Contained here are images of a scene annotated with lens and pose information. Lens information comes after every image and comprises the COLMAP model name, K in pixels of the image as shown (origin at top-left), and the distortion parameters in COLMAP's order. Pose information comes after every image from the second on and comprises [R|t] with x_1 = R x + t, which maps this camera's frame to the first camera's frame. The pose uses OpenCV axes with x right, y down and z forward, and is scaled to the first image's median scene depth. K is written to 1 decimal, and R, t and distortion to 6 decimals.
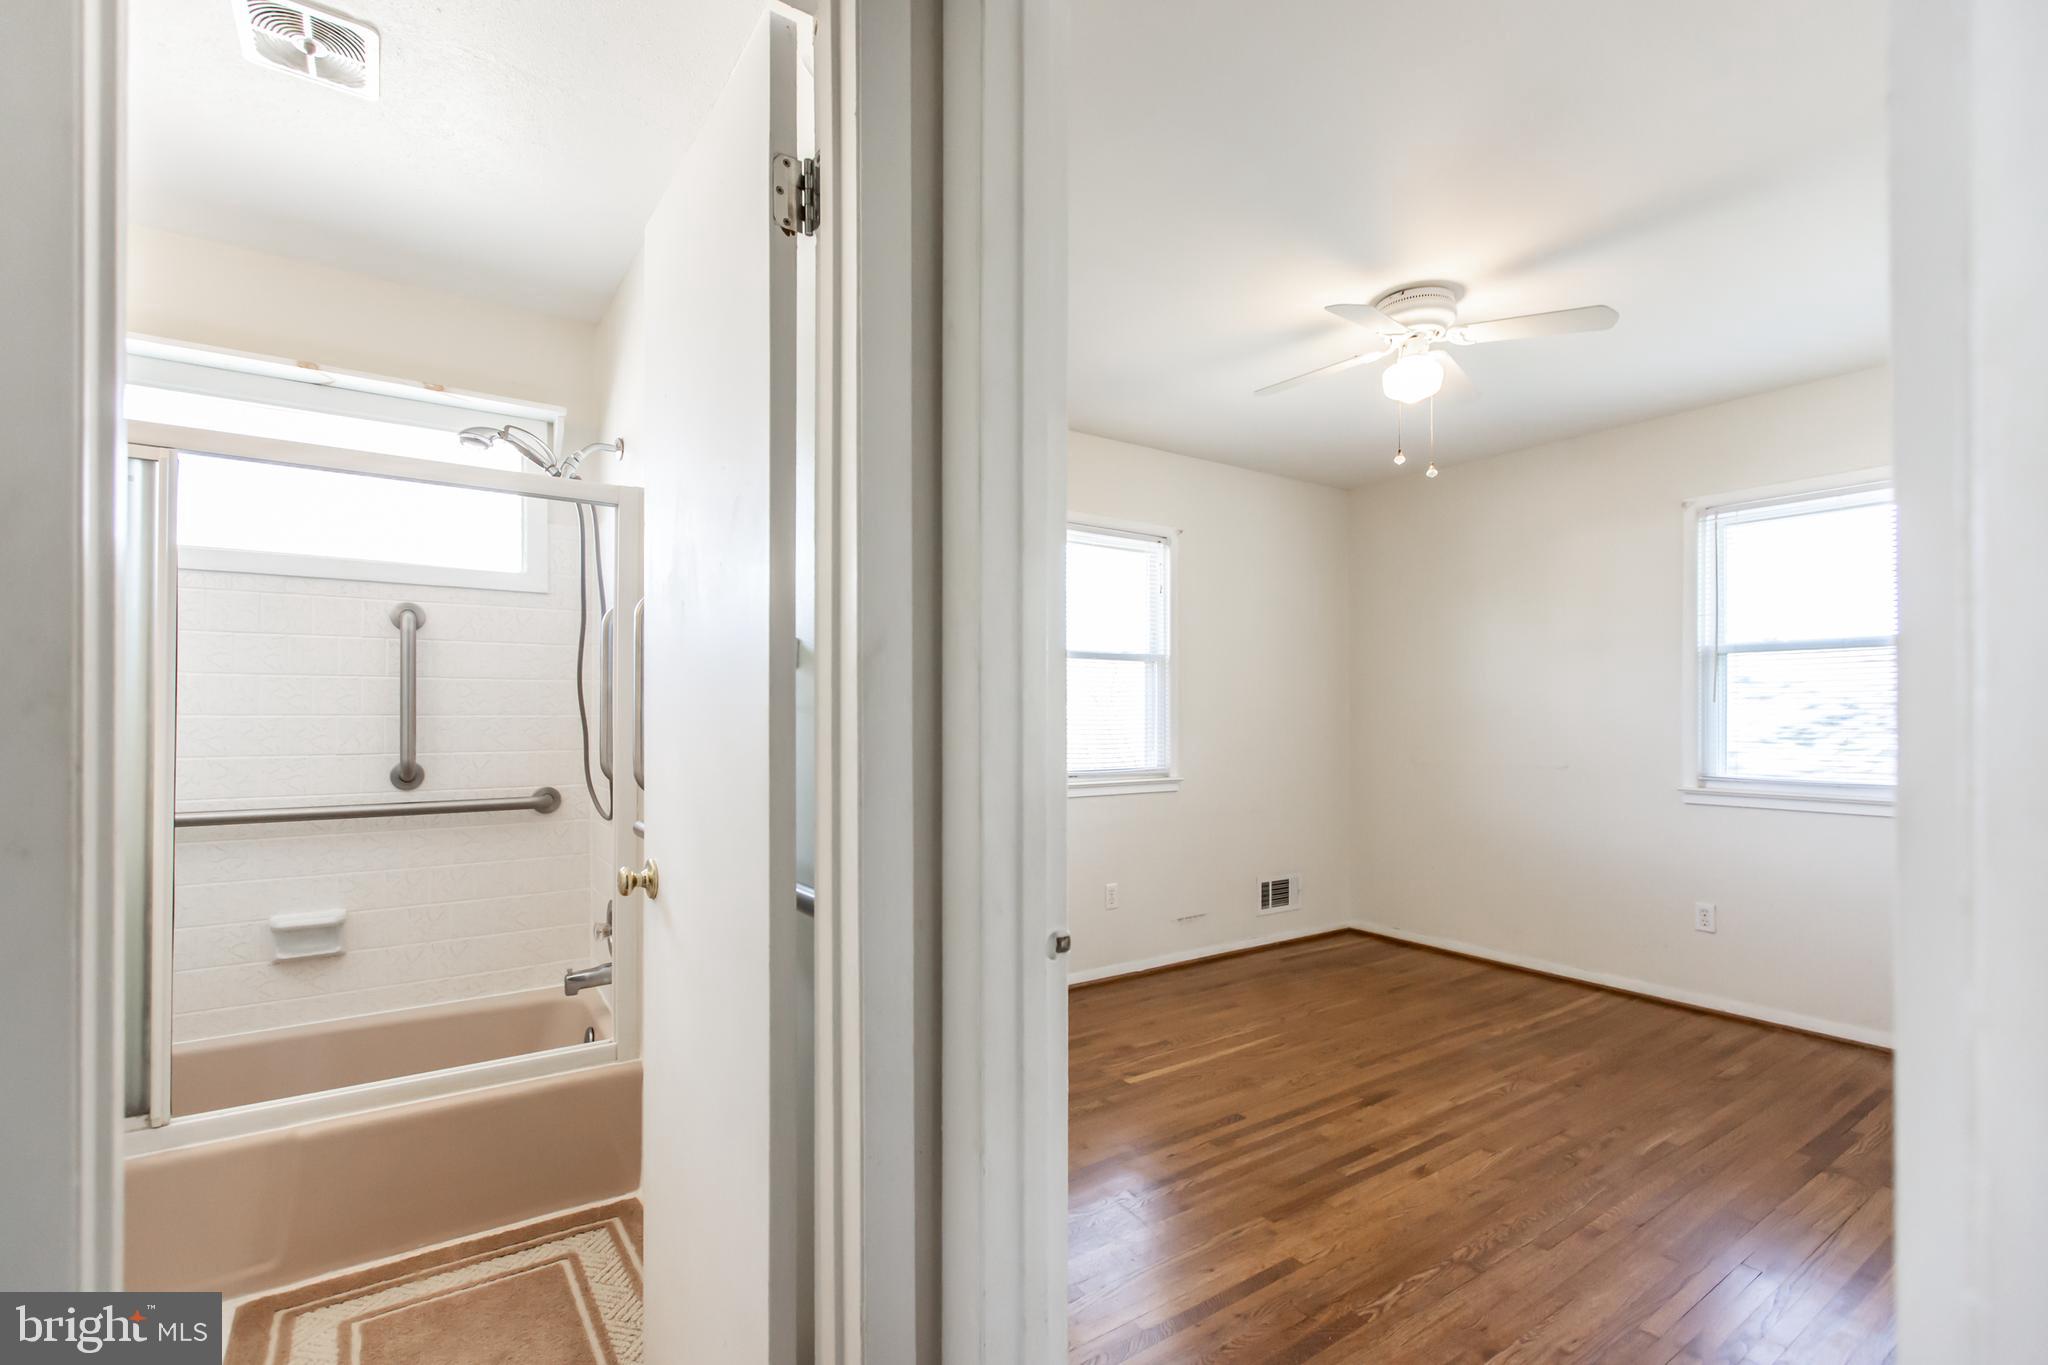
lens RADIAL K [[916.0, 0, 1018.5], [0, 916.0, 706.8], [0, 0, 1]] dist [0.001331, -0.000022]
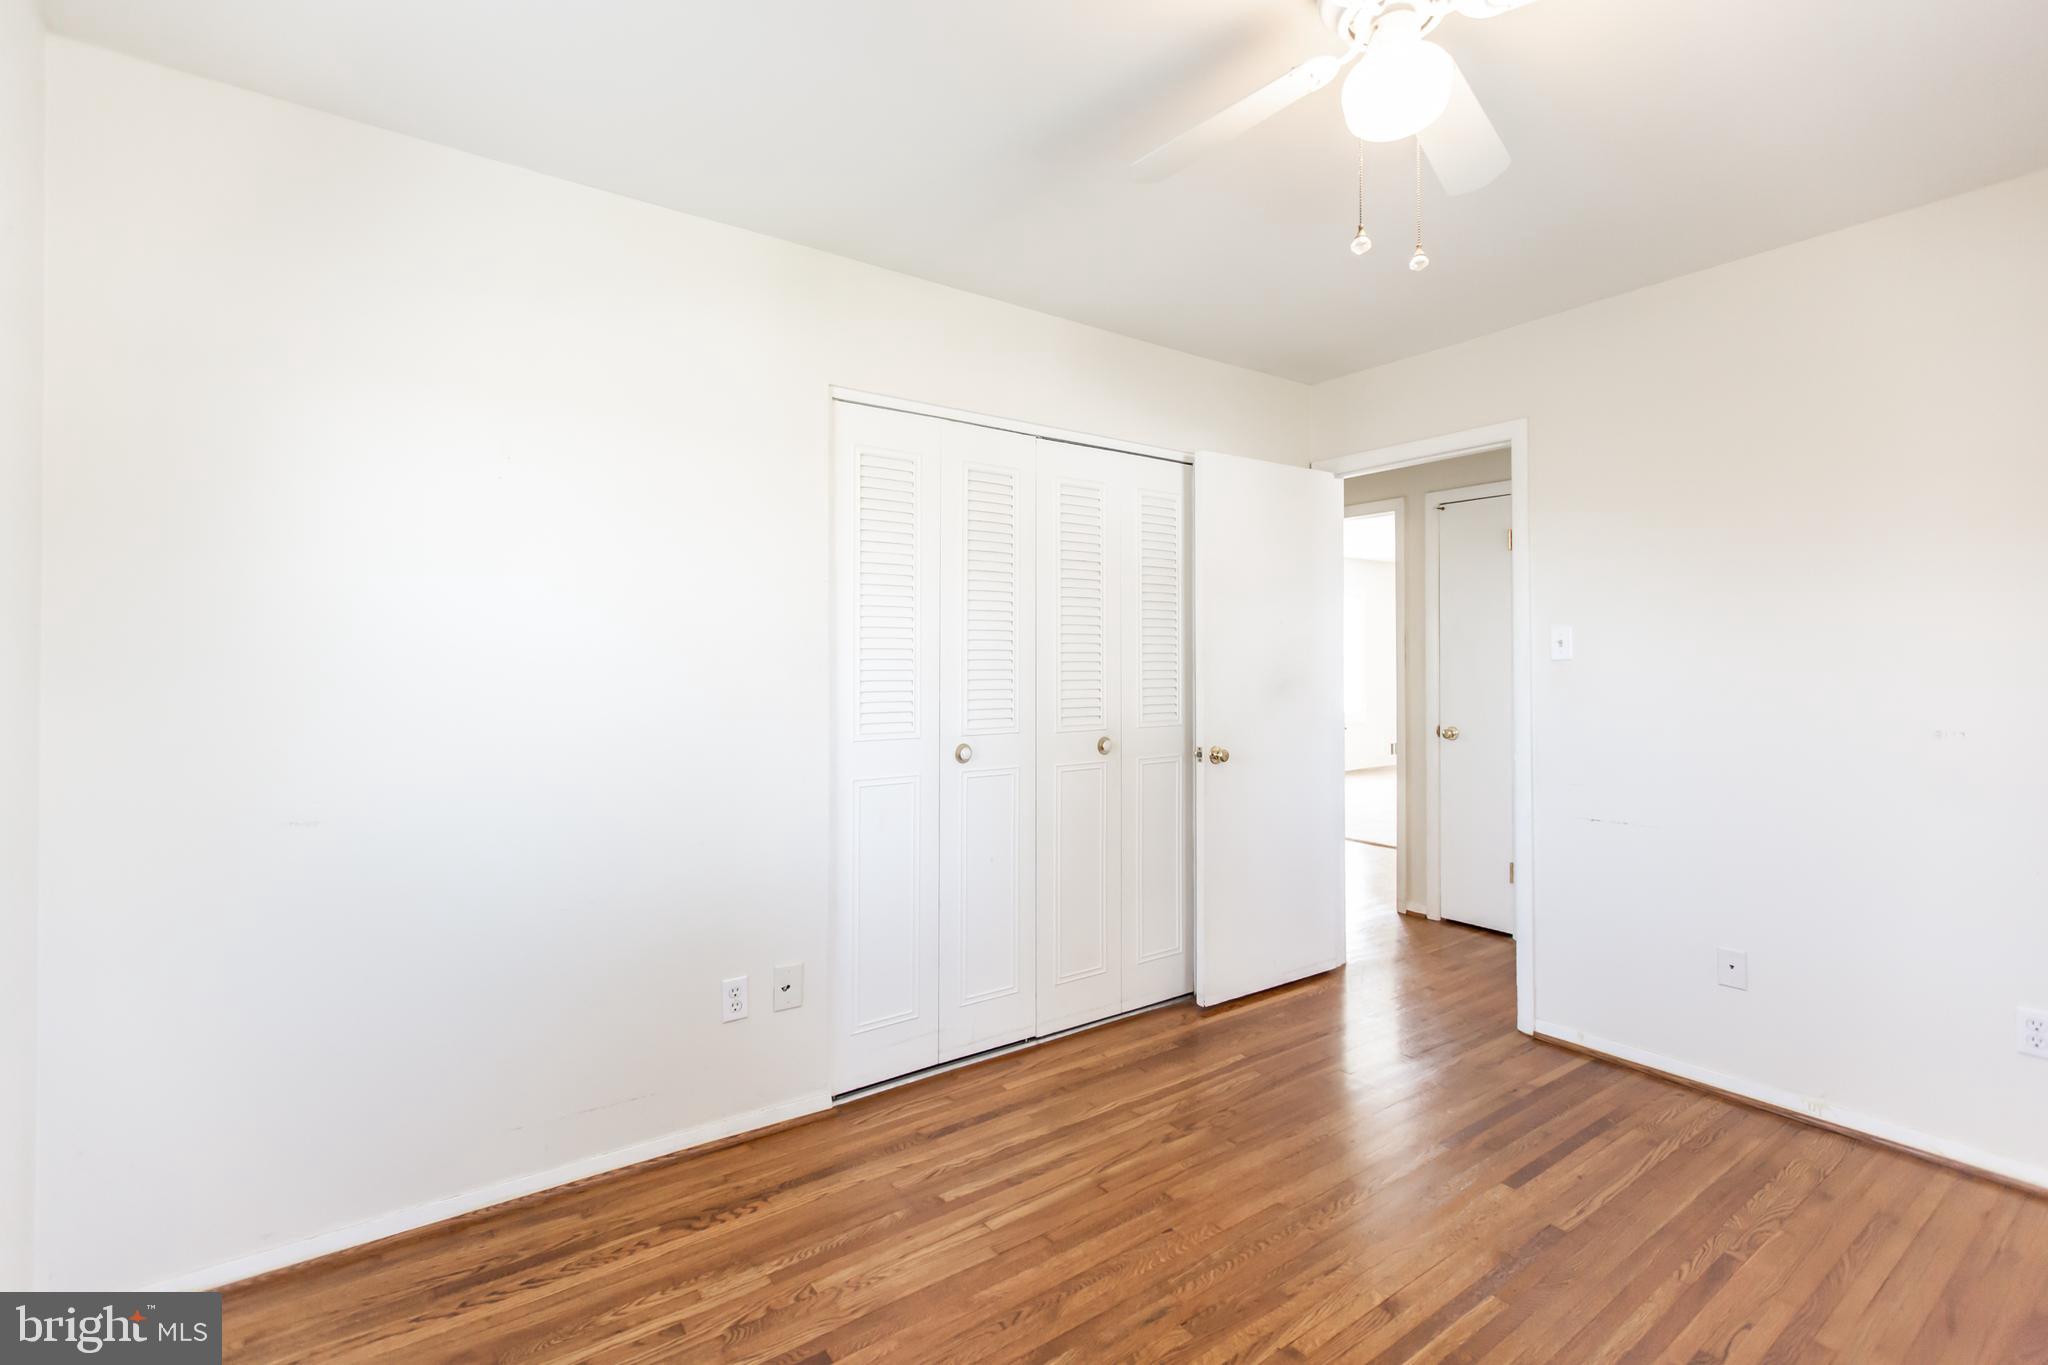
lens RADIAL K [[914.3, 0, 1022.8], [0, 914.3, 662.4], [0, 0, 1]] dist [0.000719, -0.000040]
pose [[-0.999840, -0.000495, -0.017874, 0.630092], [-0.000261, 0.999914, -0.013087, -0.009417], [0.017878, -0.013080, -0.999755, 1.453939]]
